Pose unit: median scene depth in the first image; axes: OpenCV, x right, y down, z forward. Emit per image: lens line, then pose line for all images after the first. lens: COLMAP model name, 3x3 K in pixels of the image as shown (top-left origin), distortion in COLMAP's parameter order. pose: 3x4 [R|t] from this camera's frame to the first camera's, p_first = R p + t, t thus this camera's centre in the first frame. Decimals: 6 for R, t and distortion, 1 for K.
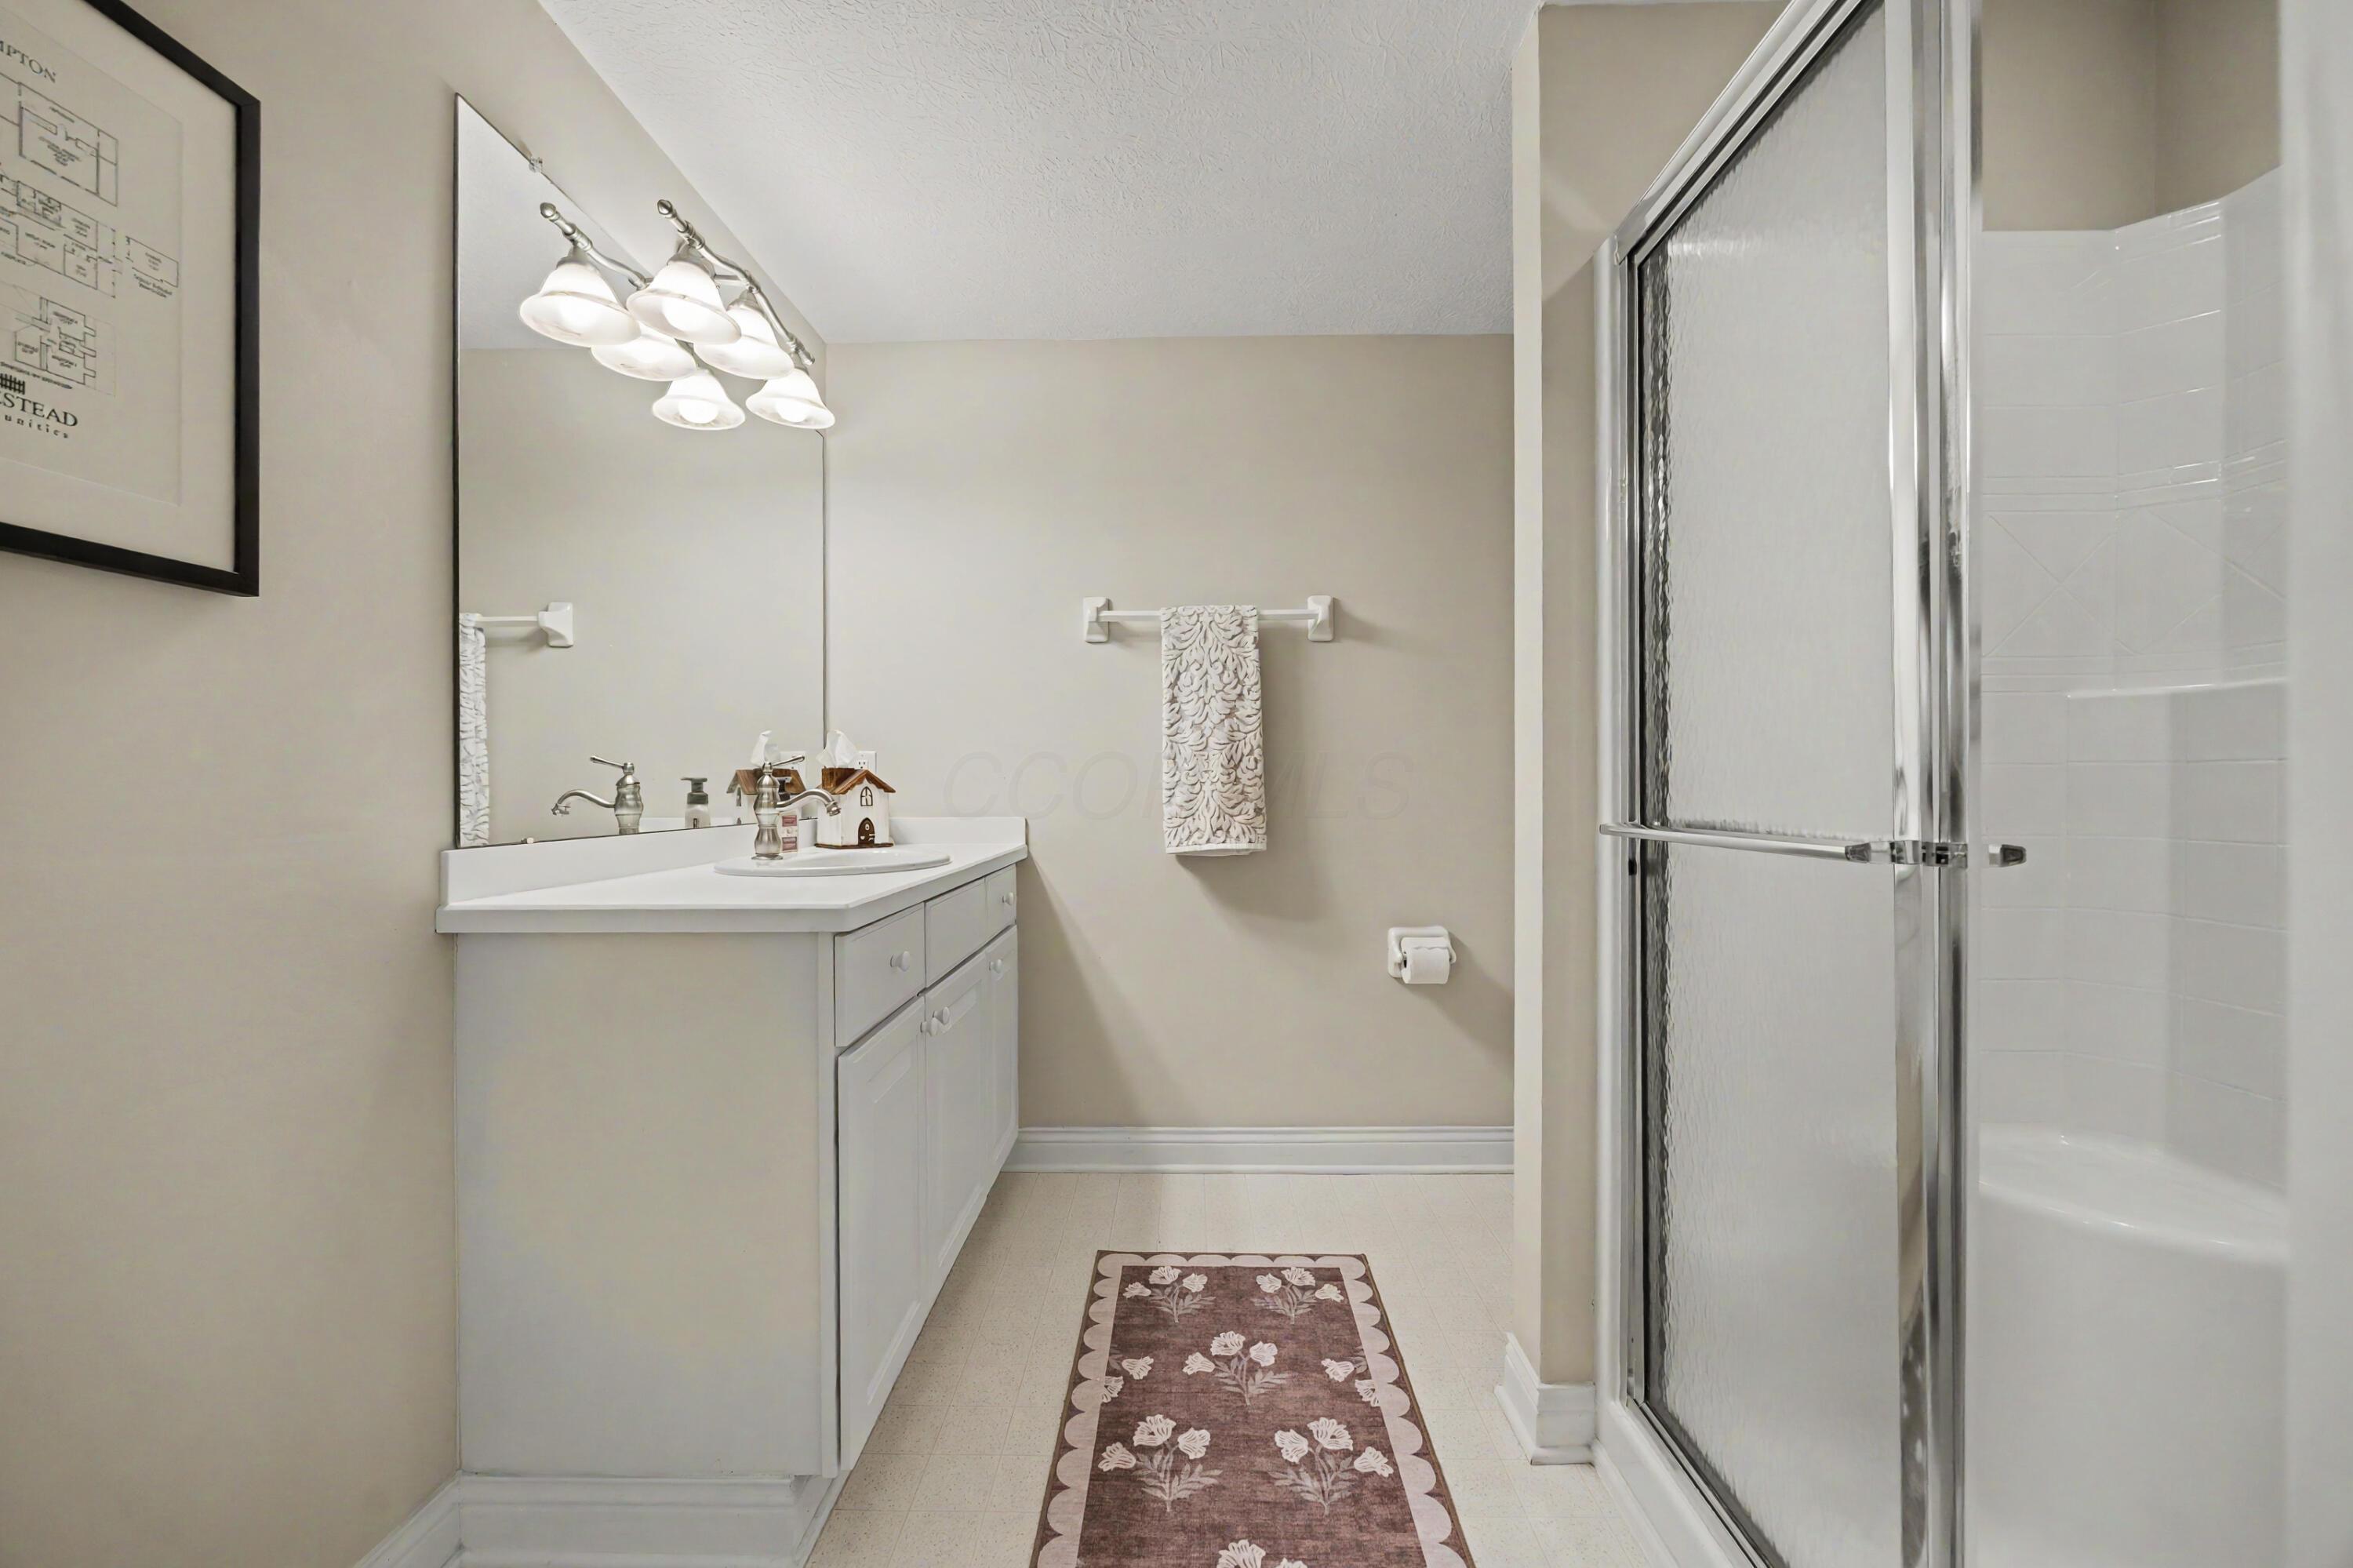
lens RADIAL K [[918.9, 0, 1176.5], [0, 918.9, 784.0], [0, 0, 1]] dist [-0.000032, 0.000497]
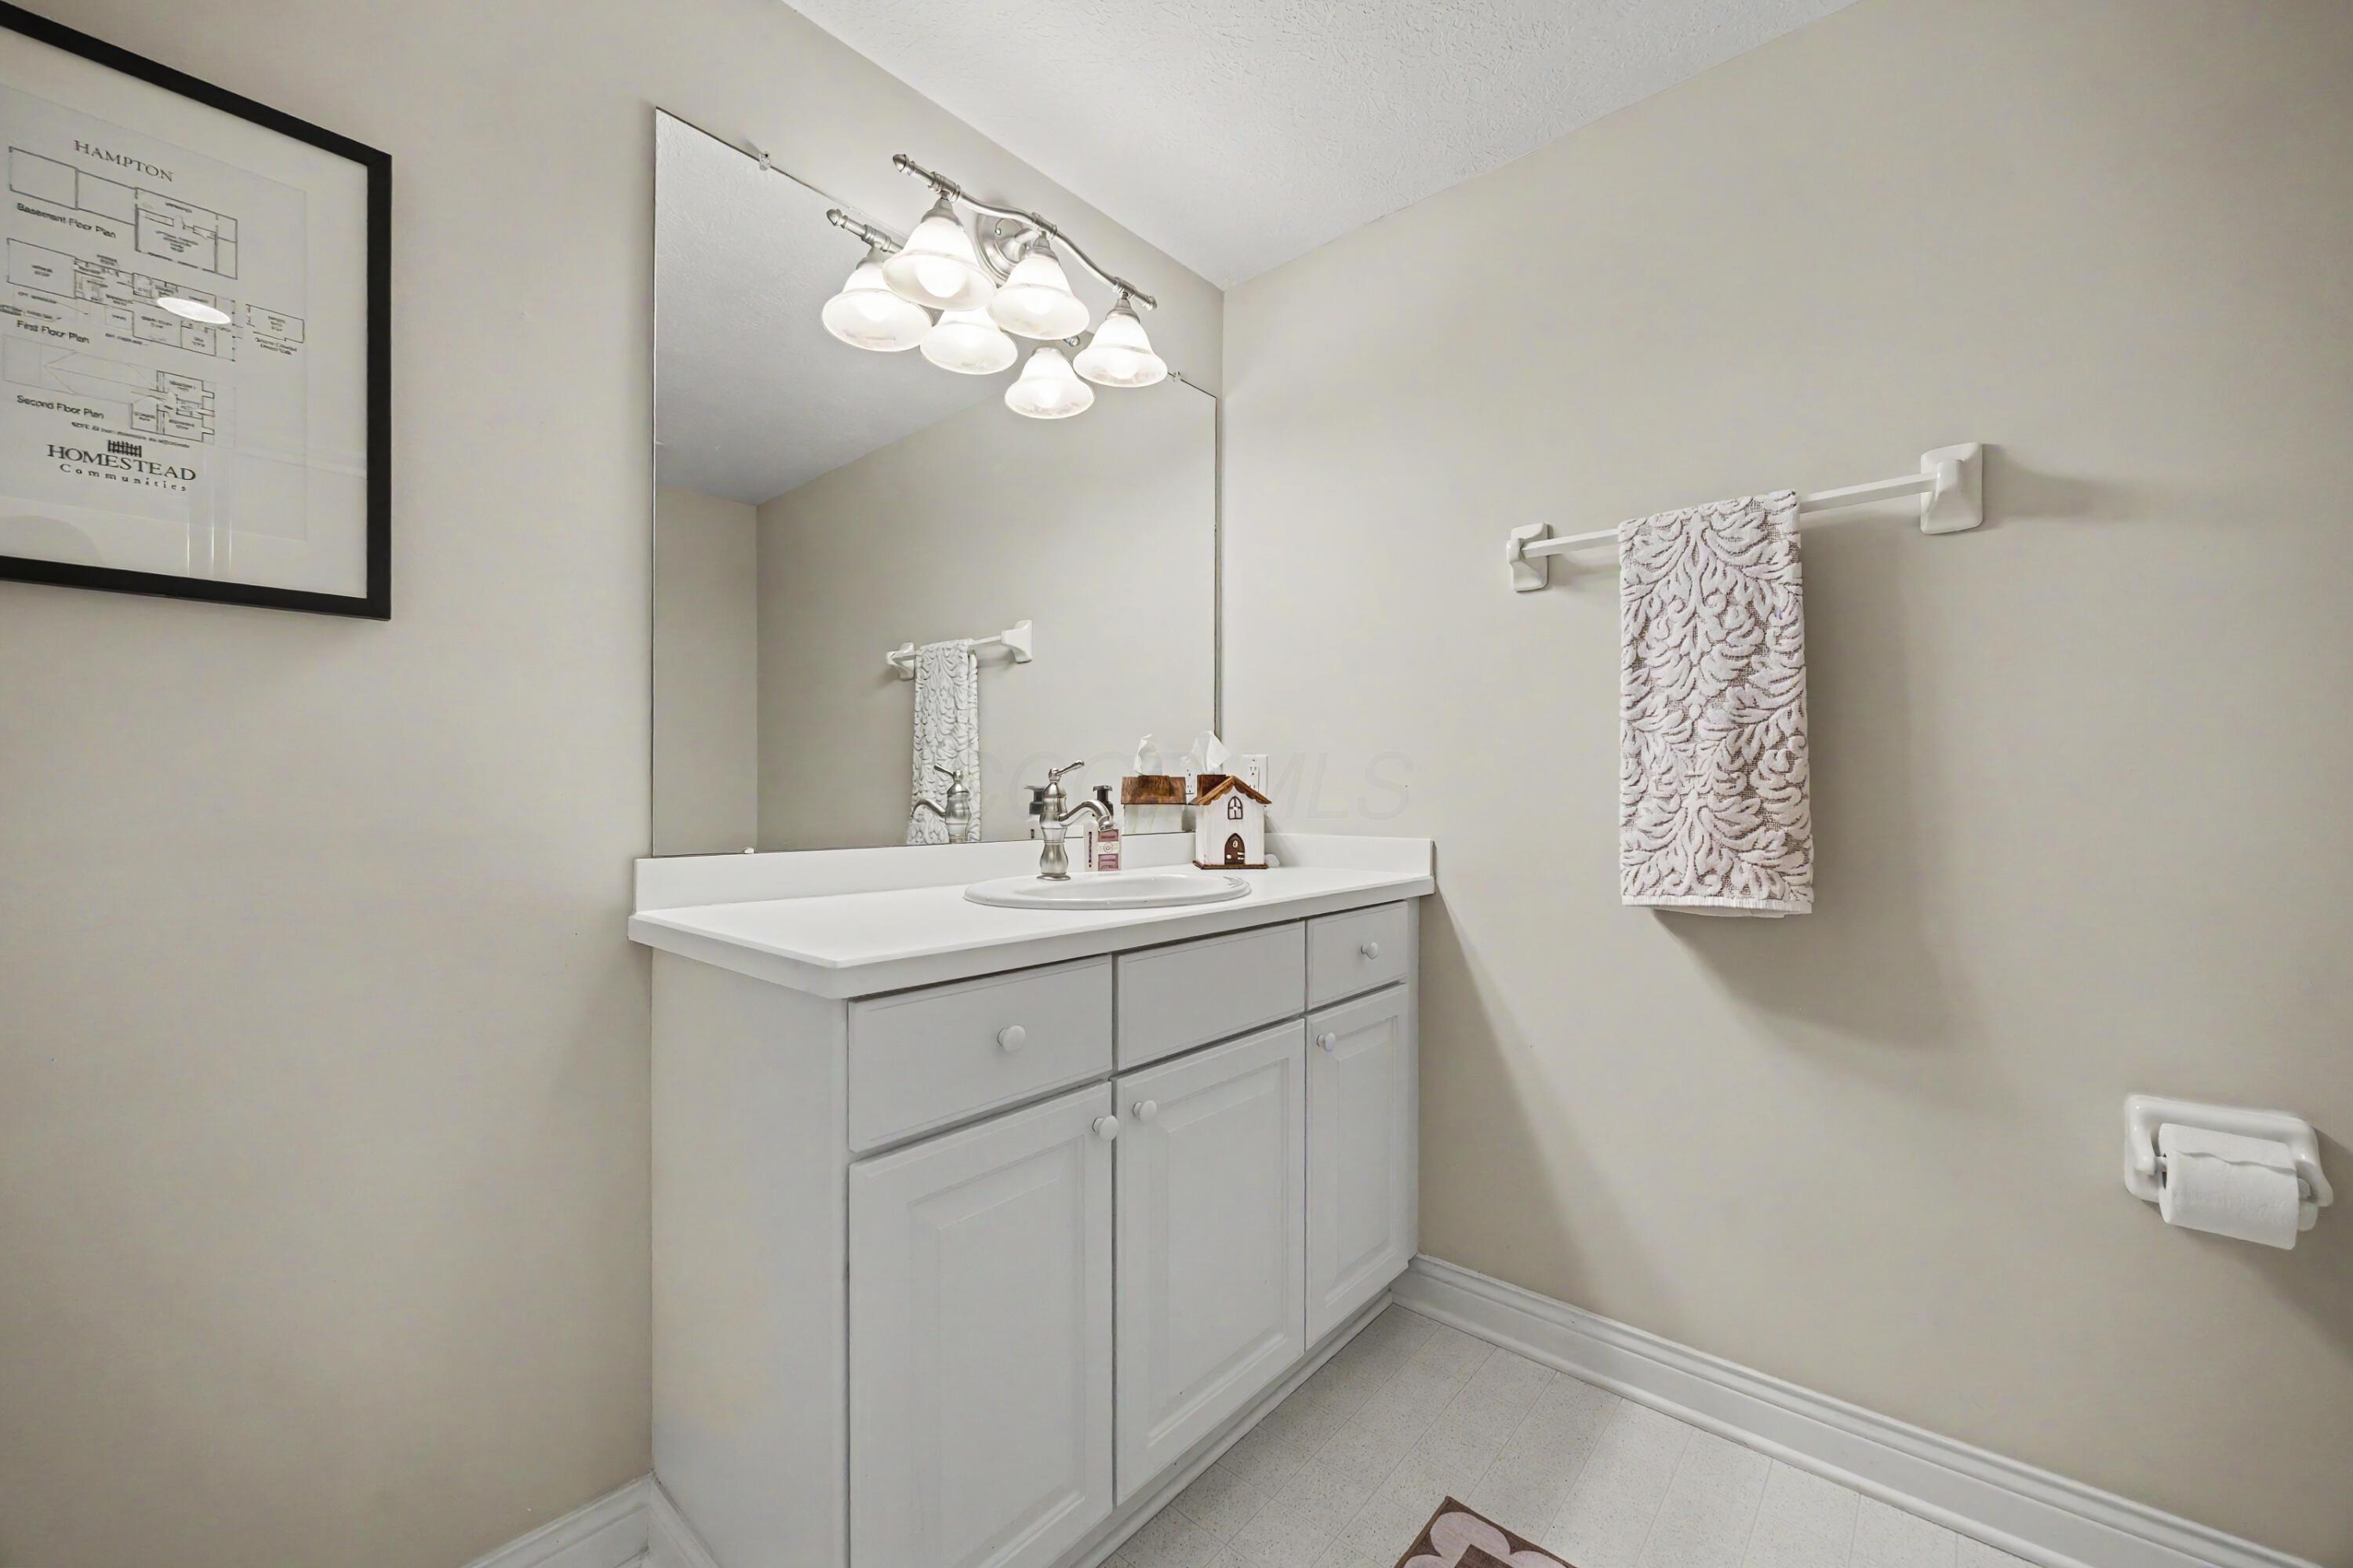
lens RADIAL K [[919.6, 0, 1178.7], [0, 919.6, 792.7], [0, 0, 1]] dist [-0.001063, -0.000366]
pose [[0.768139, 0.006766, -0.640248, 0.162554], [-0.004394, 0.999976, 0.005296, -0.004560], [0.640268, -0.001255, 0.768150, 0.315169]]
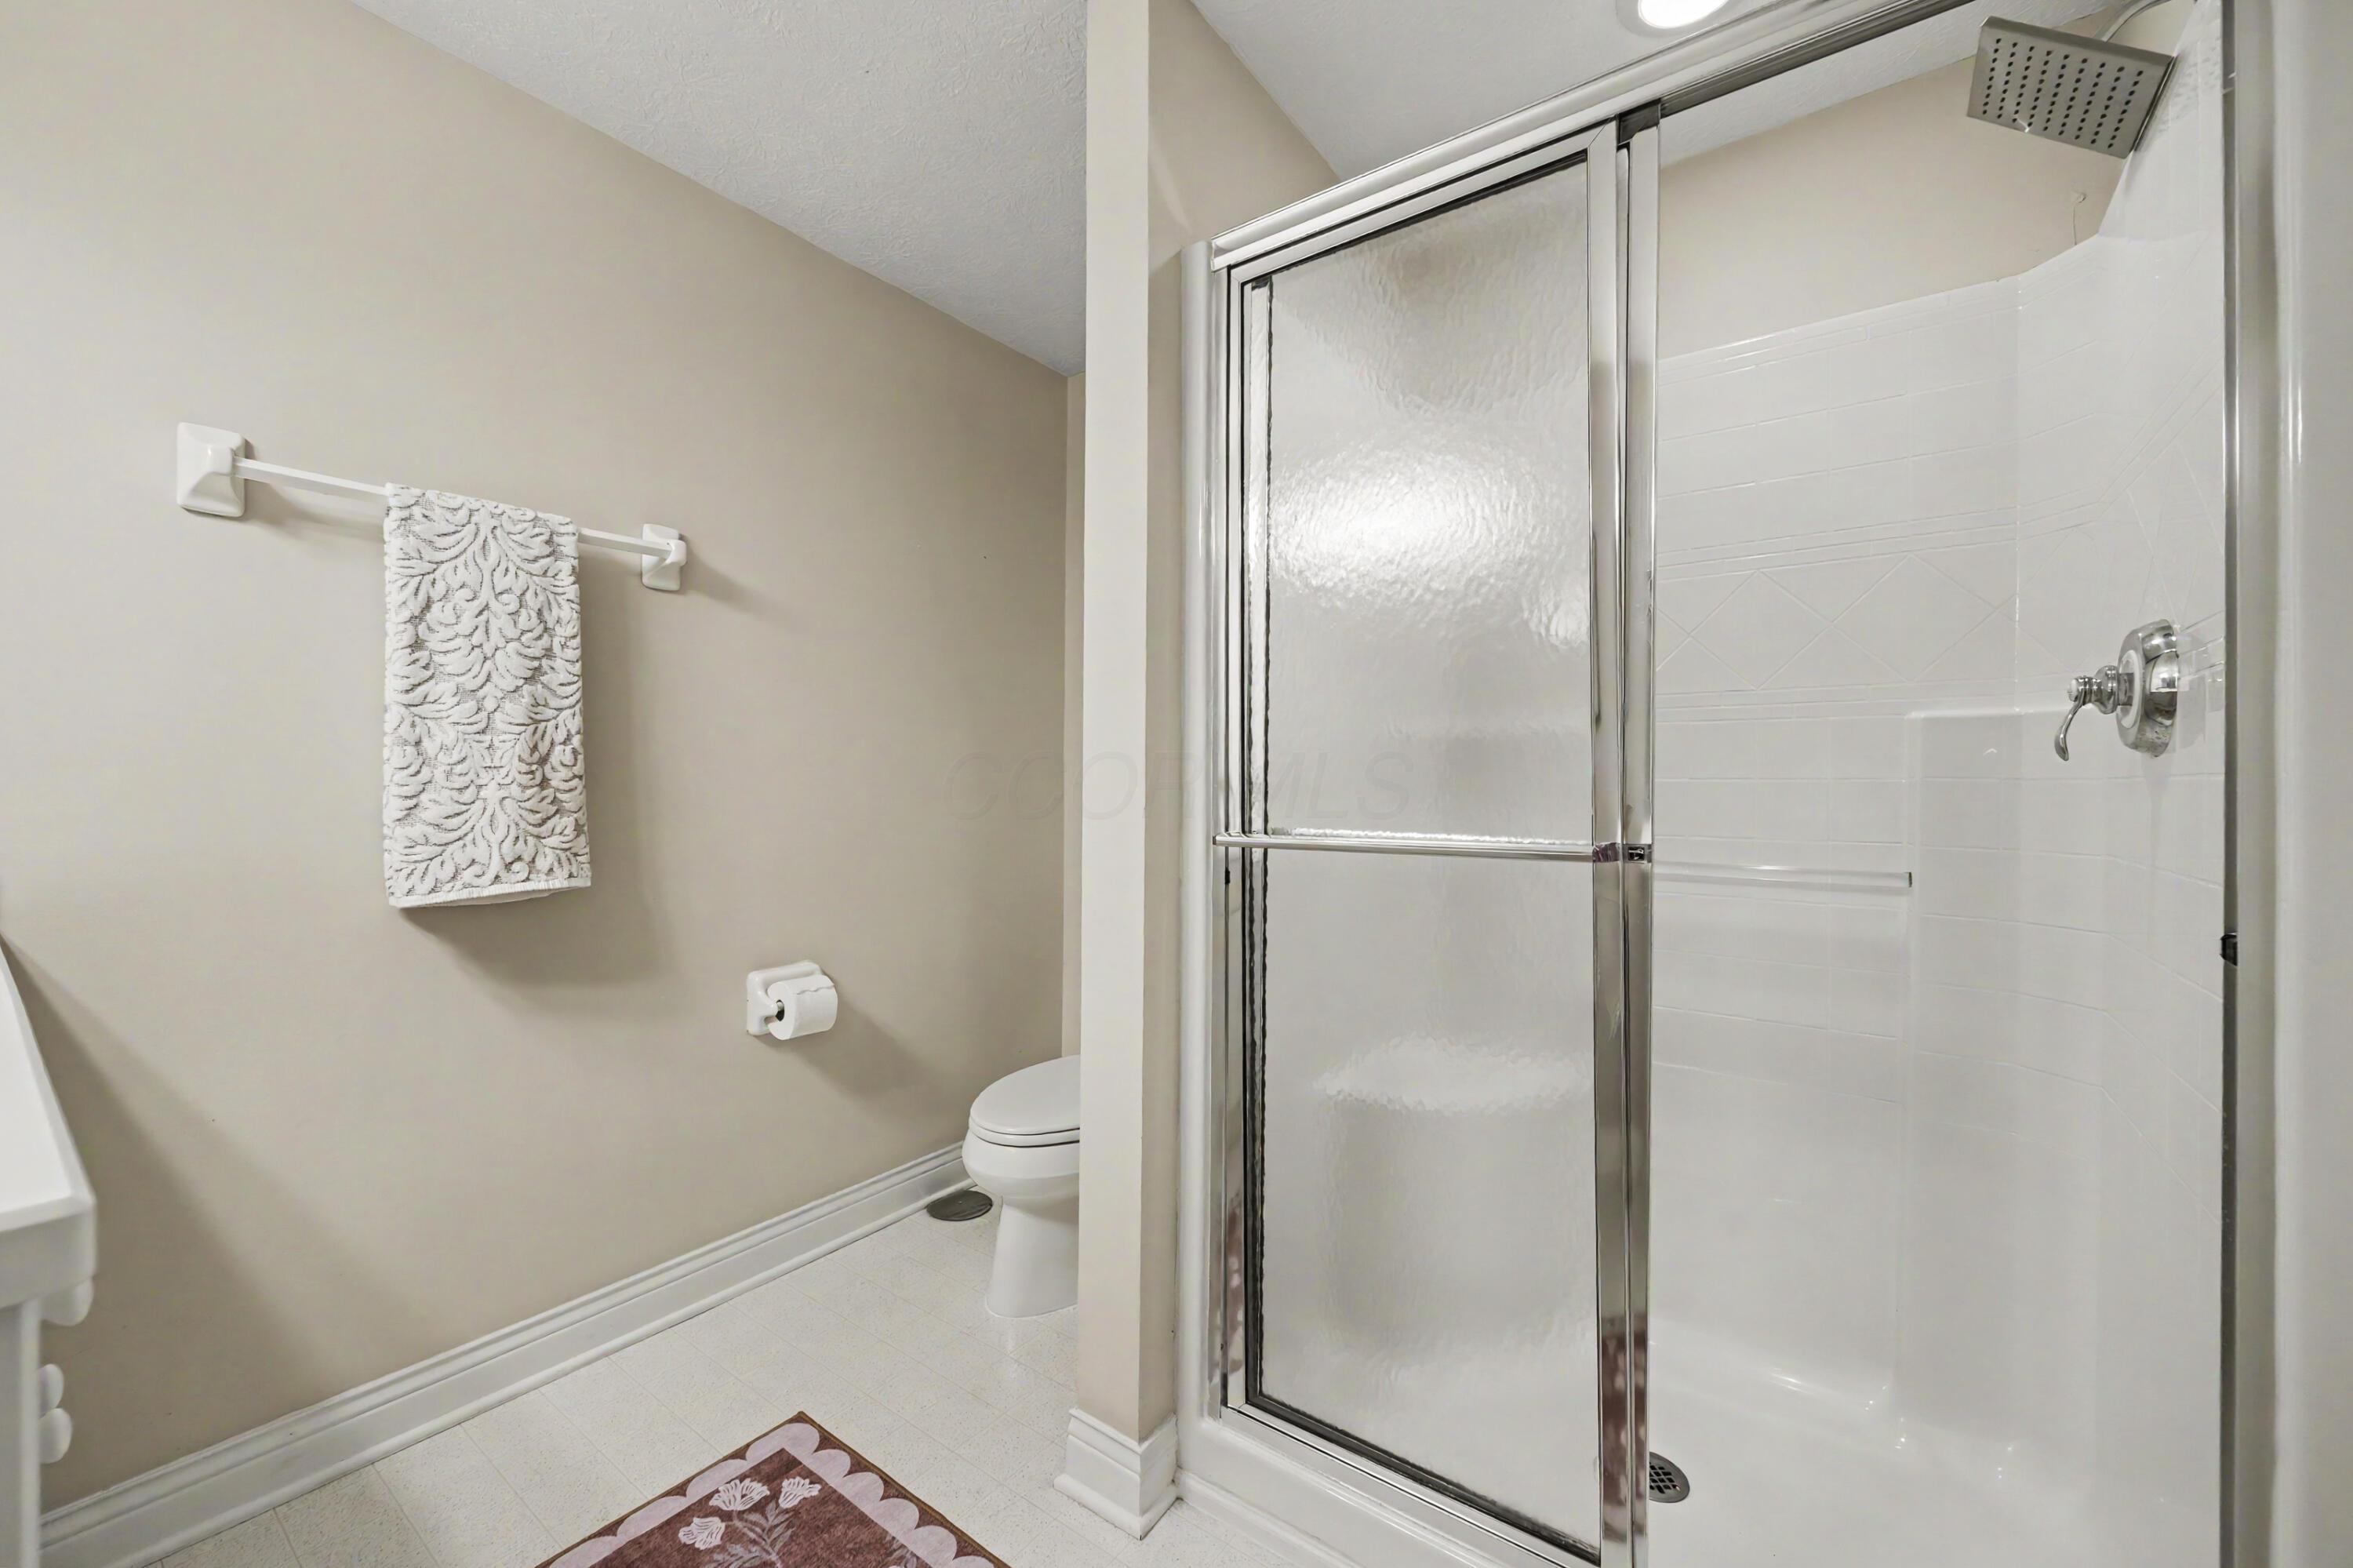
lens RADIAL K [[918.9, 0, 1176.5], [0, 918.9, 784.0], [0, 0, 1]] dist [-0.000032, 0.000497]
pose [[0.580518, 0.007298, 0.814215, -0.202329], [-0.004993, 0.999973, -0.005403, -0.001575], [-0.814232, -0.000929, 0.580539, 0.266060]]
